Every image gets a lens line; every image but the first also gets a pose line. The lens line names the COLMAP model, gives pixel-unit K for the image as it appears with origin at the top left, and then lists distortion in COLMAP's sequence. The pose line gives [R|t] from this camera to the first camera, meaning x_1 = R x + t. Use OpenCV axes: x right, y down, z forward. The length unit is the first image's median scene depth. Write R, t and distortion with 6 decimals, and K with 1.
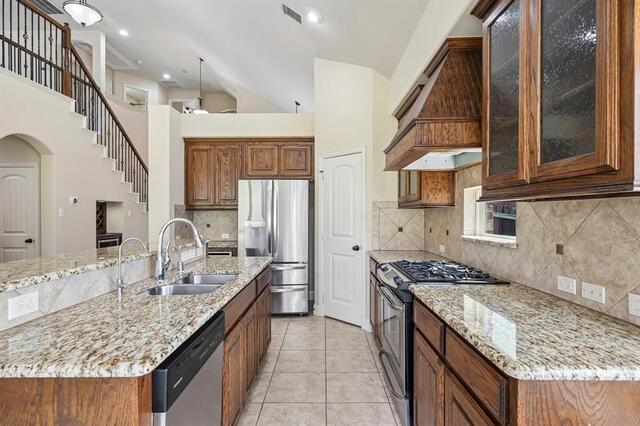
lens RADIAL K [[328.9, 0, 317.9], [0, 328.9, 211.4], [0, 0, 1]] dist [-0.029144, 0.000044]
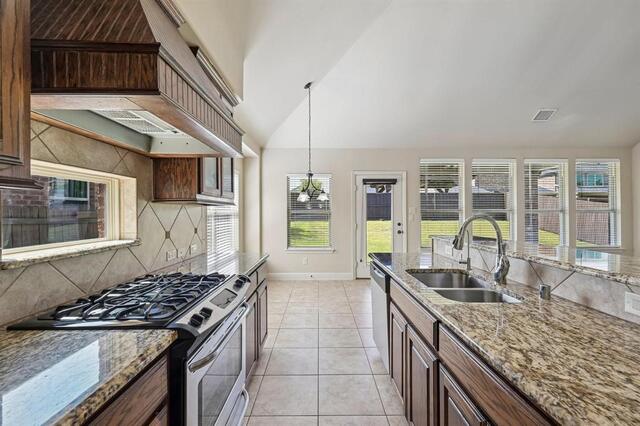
lens RADIAL K [[271.4, 0, 320.3], [0, 271.4, 211.0], [0, 0, 1]] dist [-0.003260, -0.000099]
pose [[-0.999612, 0.005462, -0.027322, 0.022516], [0.005854, 0.999881, -0.014306, 0.010034], [0.027240, -0.014461, -0.999524, 0.883778]]
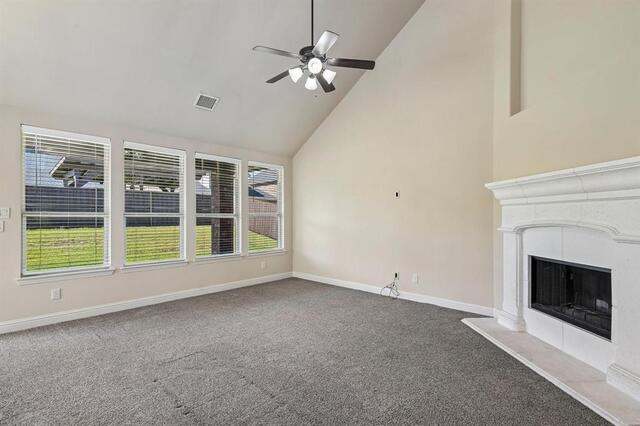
lens RADIAL K [[300.0, 0, 323.0], [0, 300.0, 215.5], [0, 0, 1]] dist [0.004005, 0.000472]
pose [[-0.666761, 0.000137, -0.745272, -0.434979], [0.007853, 0.999946, -0.006842, 0.011184], [0.745230, -0.010415, -0.666726, 0.793841]]
